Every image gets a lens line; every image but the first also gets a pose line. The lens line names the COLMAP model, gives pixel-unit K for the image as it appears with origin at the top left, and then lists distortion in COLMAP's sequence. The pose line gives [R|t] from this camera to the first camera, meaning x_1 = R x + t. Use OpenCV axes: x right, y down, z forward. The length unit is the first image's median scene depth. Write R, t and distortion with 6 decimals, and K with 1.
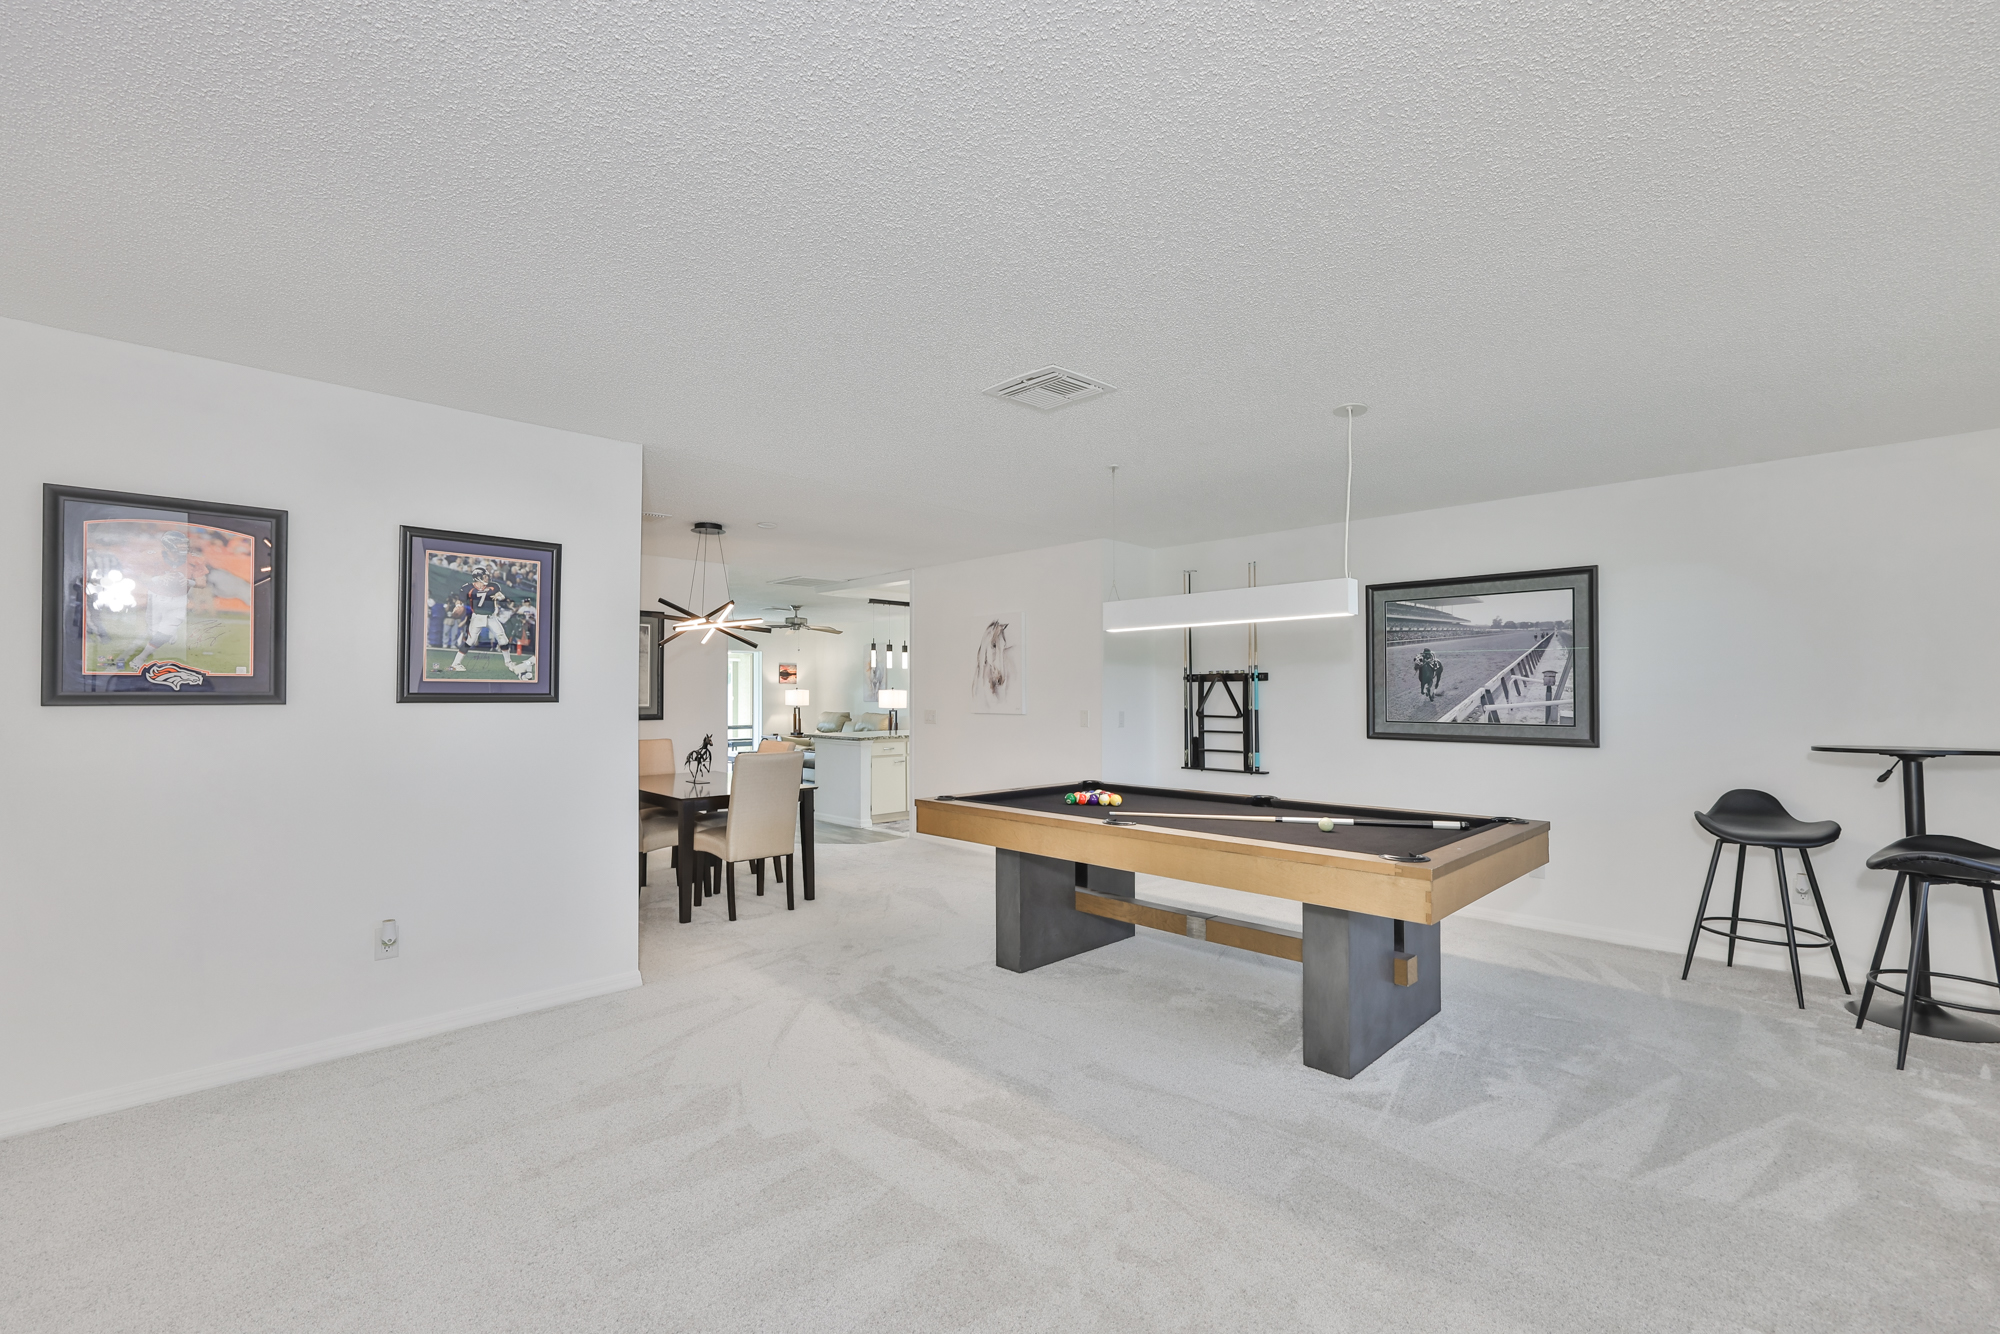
lens RADIAL K [[839.2, 0, 1004.8], [0, 839.2, 680.8], [0, 0, 1]] dist [0.001991, -0.000601]
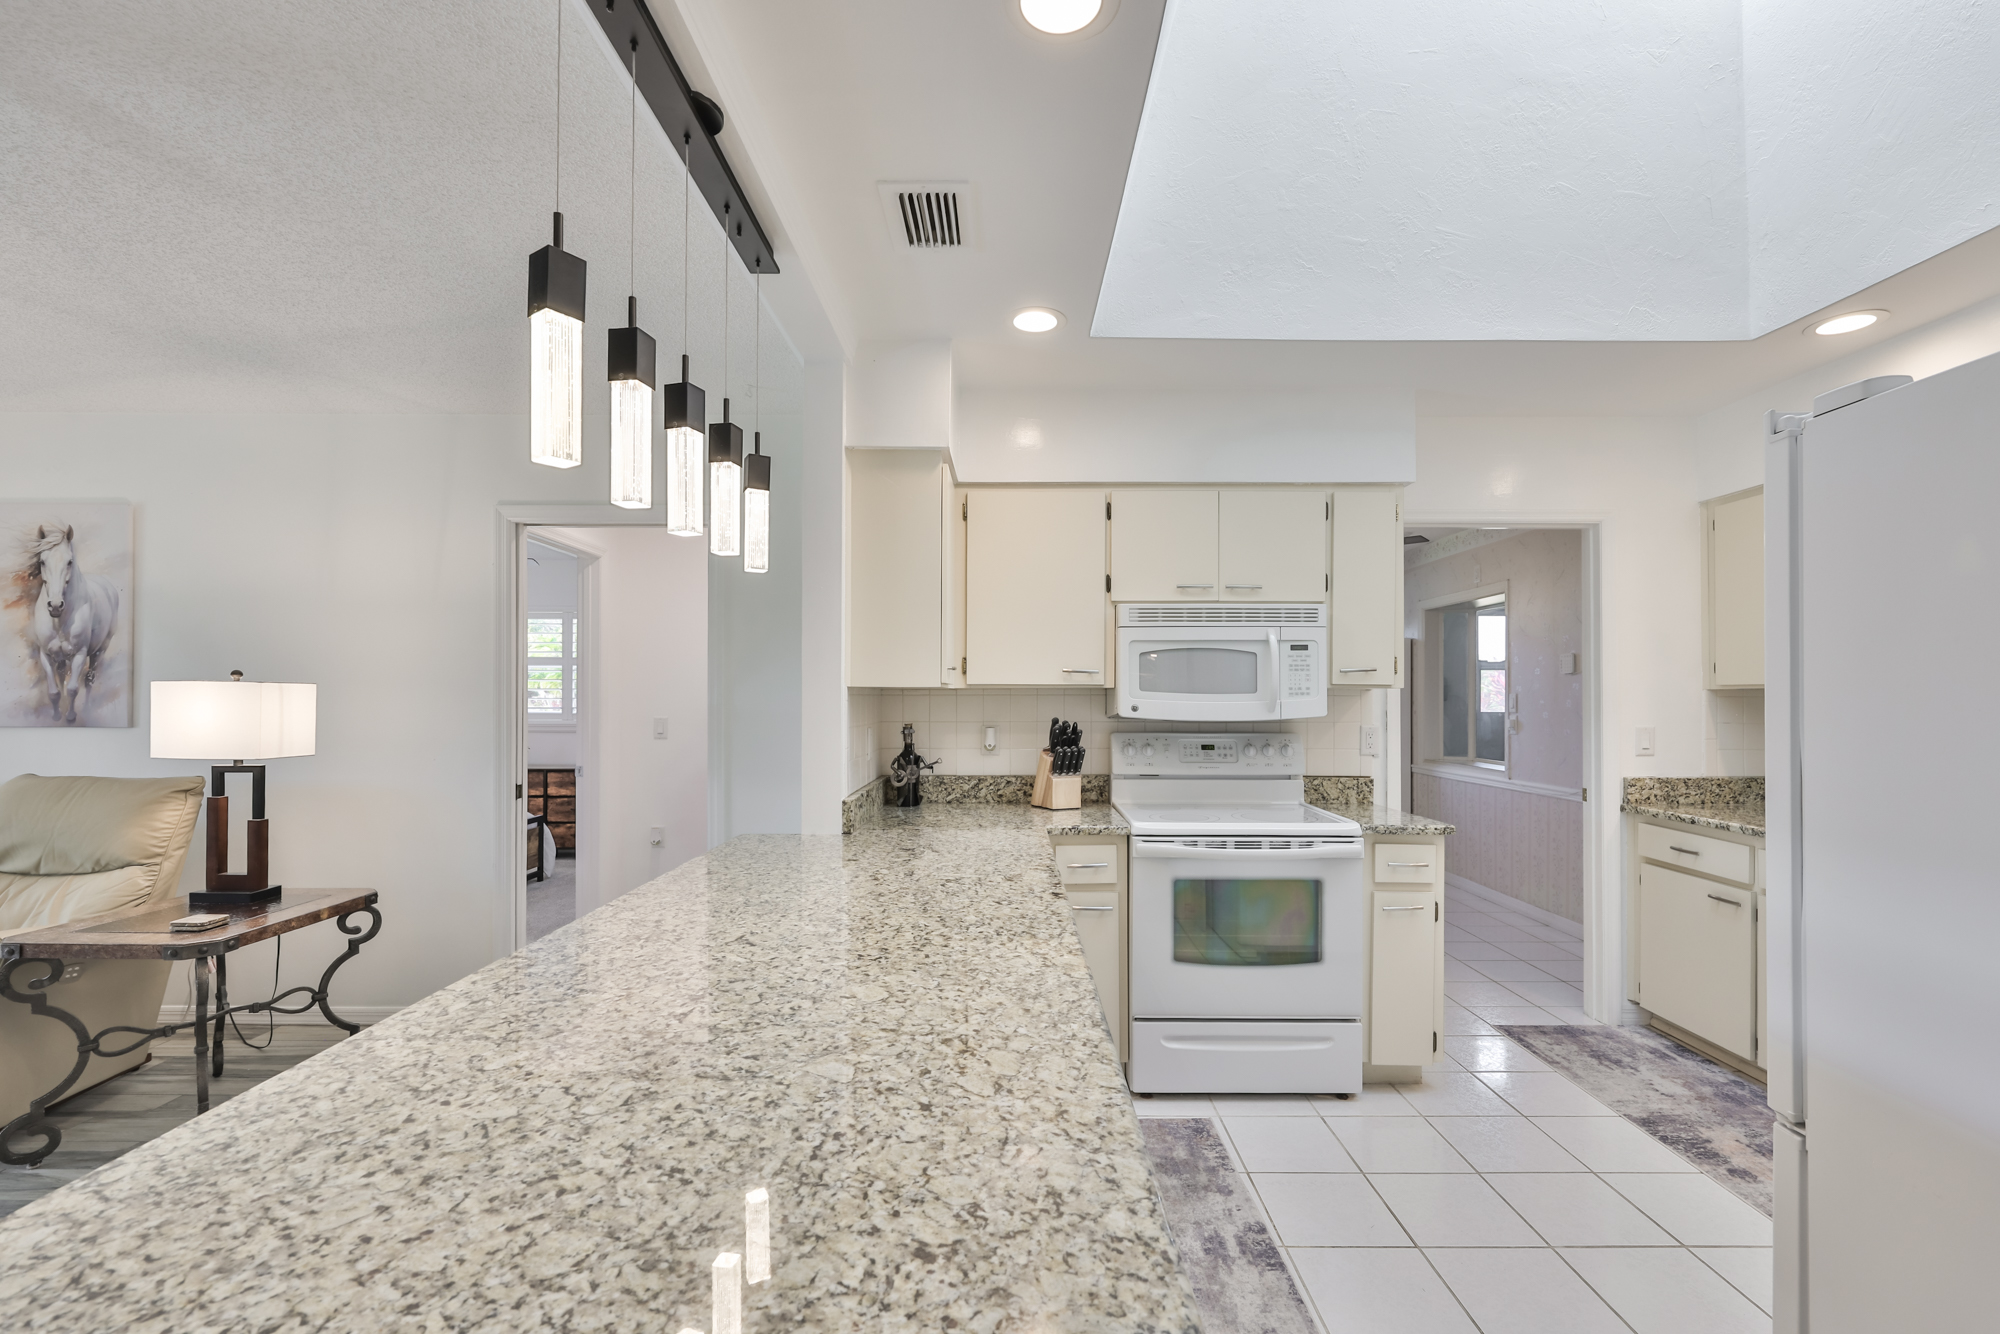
lens RADIAL K [[855.1, 0, 989.8], [0, 855.1, 696.6], [0, 0, 1]] dist [-0.002012, -0.000062]
pose [[0.703100, 0.000389, 0.711091, -0.154173], [-0.010618, 0.999894, 0.009952, 0.010745], [-0.711011, -0.014548, 0.703030, 0.682427]]
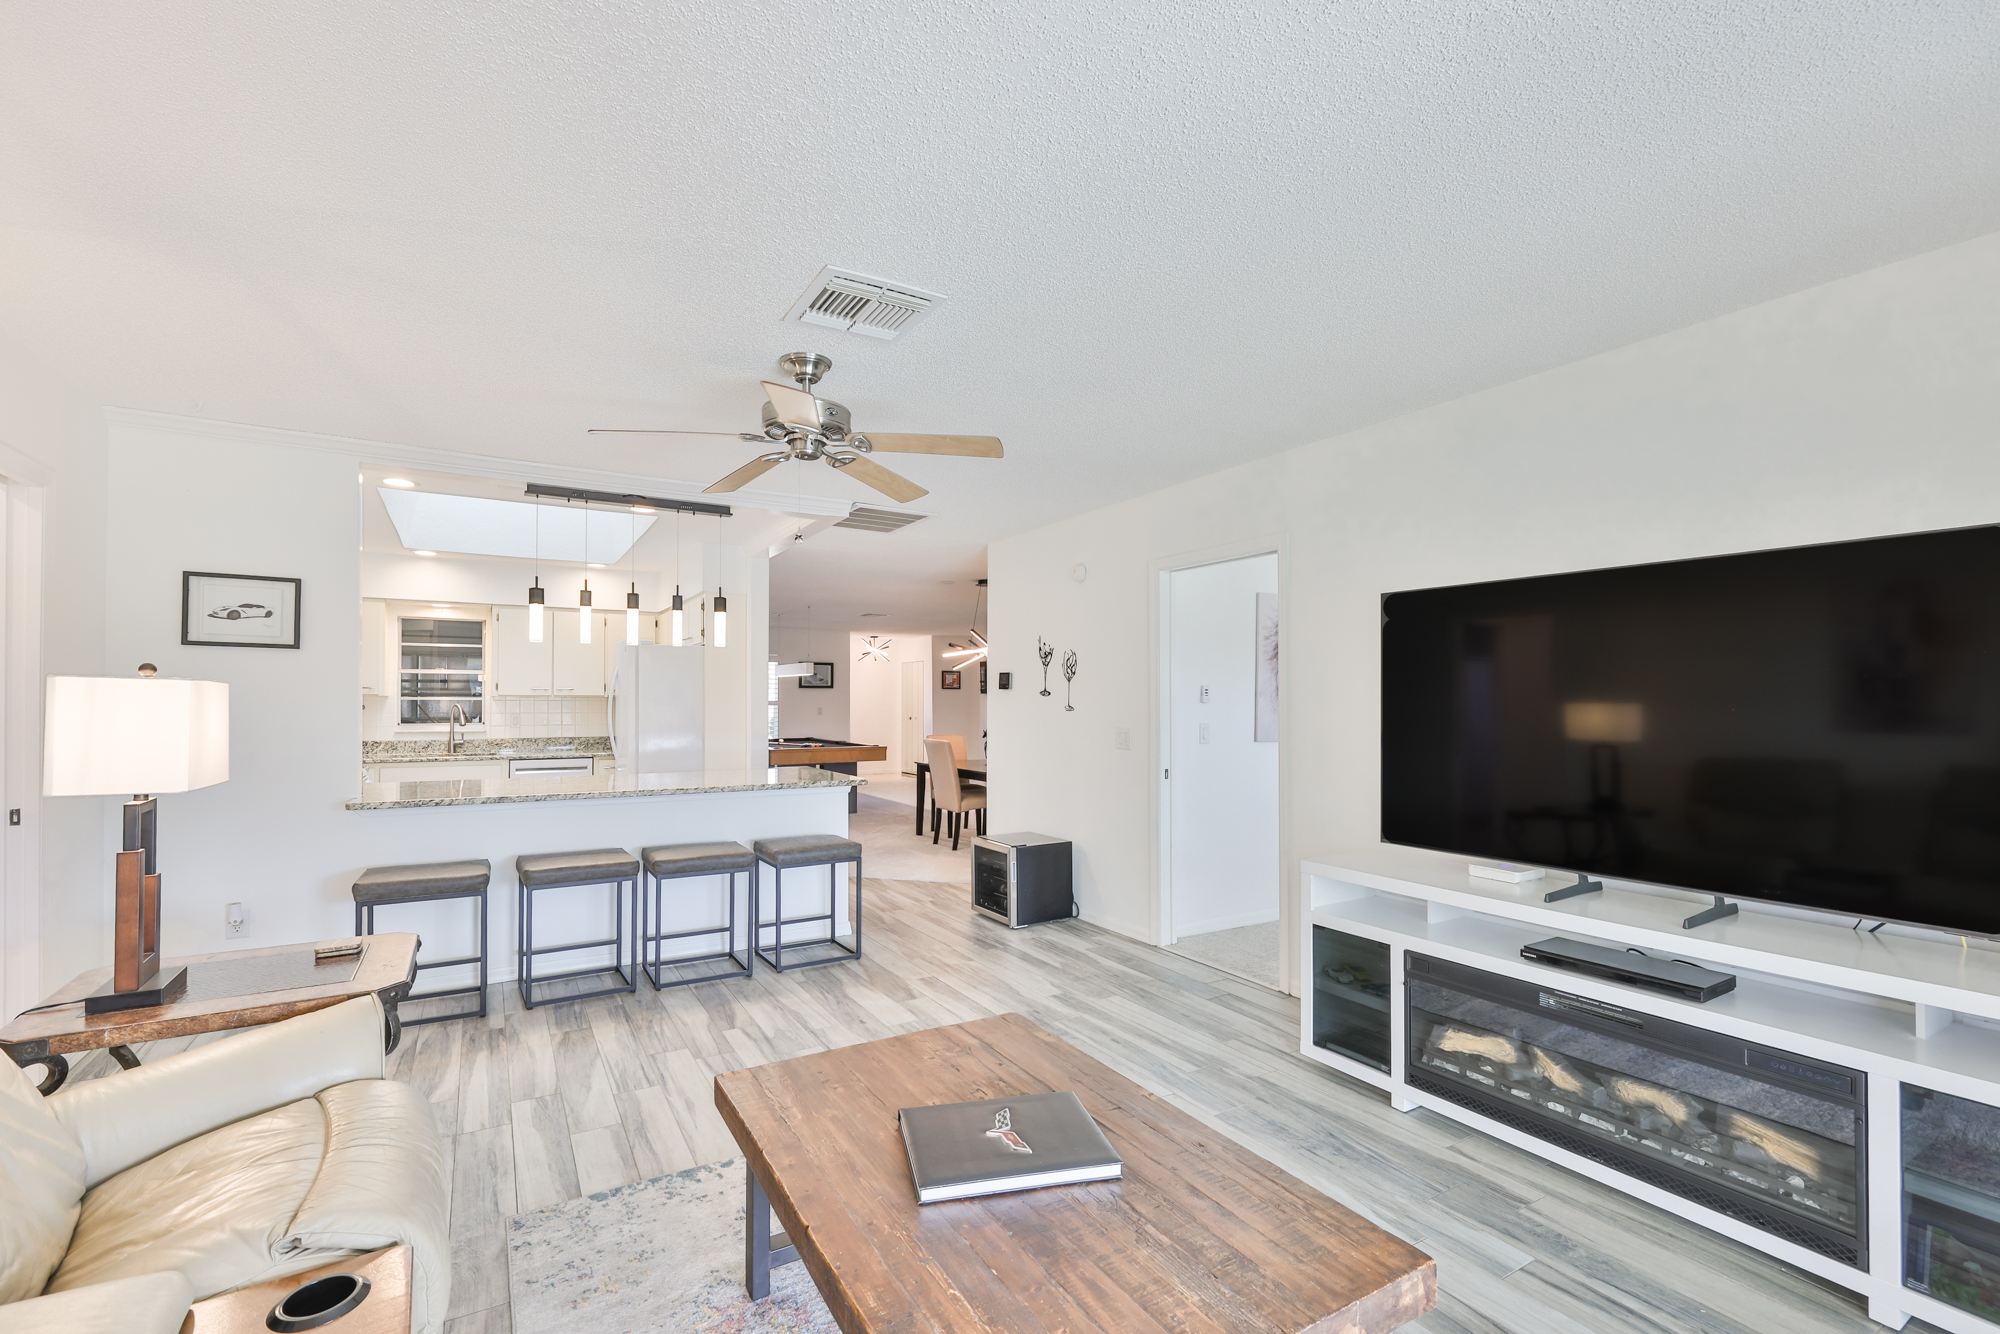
lens RADIAL K [[863.3, 0, 984.8], [0, 863.3, 695.7], [0, 0, 1]] dist [-0.002750, 0.000067]
pose [[-0.969321, -0.003018, 0.245780, -0.331651], [-0.008450, 0.999743, -0.021049, 0.016348], [-0.245653, -0.022480, -0.969097, 1.123413]]
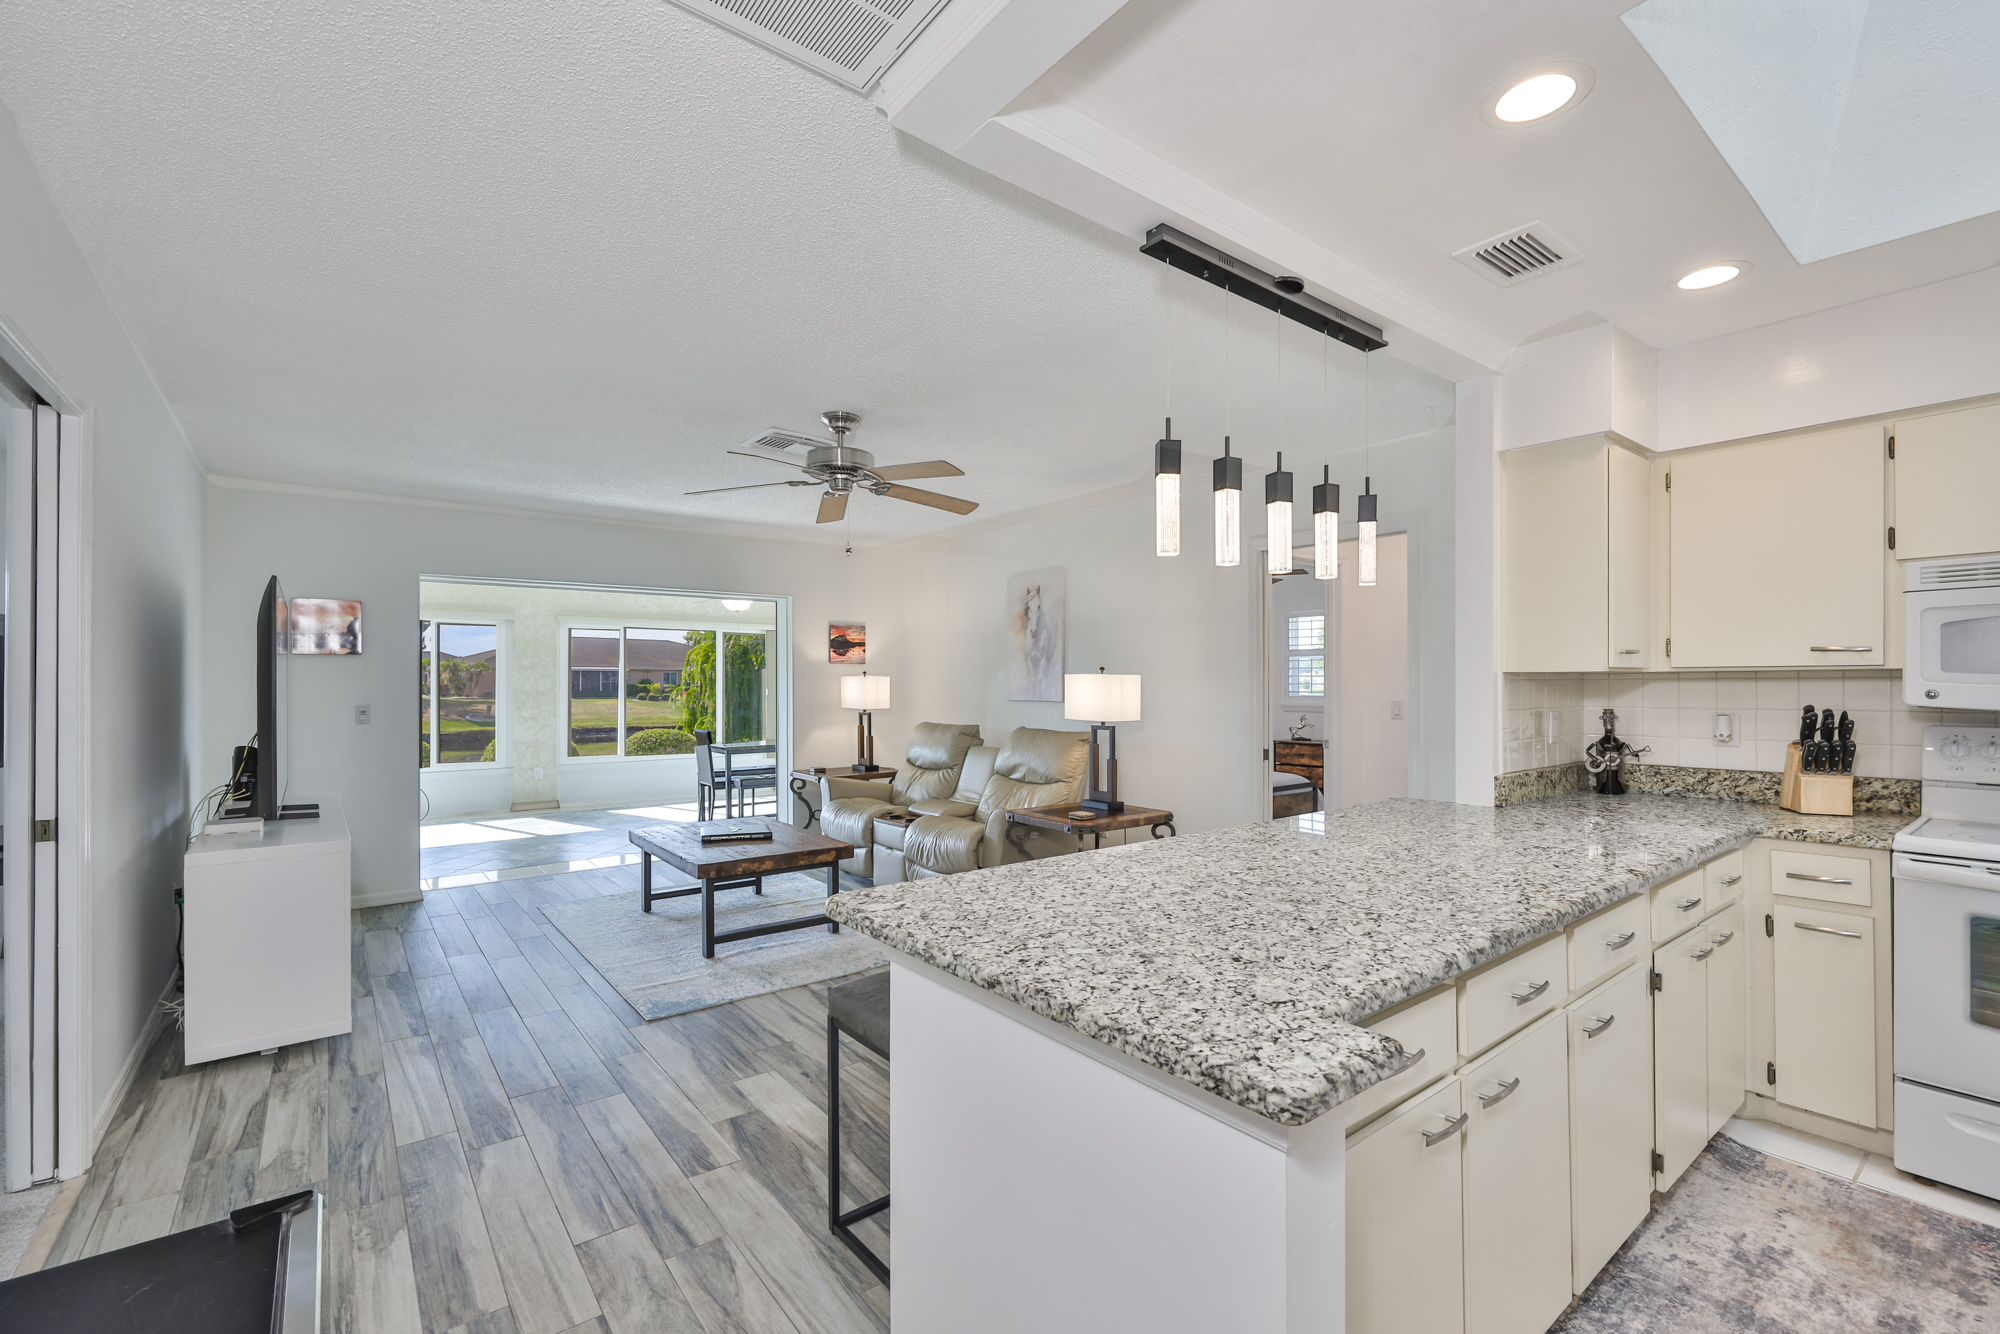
lens RADIAL K [[839.2, 0, 1004.8], [0, 839.2, 680.8], [0, 0, 1]] dist [0.001991, -0.000601]
pose [[0.994575, -0.004079, -0.103938, -0.136726], [0.005277, 0.999923, 0.011257, 0.009777], [0.103884, -0.011745, 0.994520, 0.613817]]
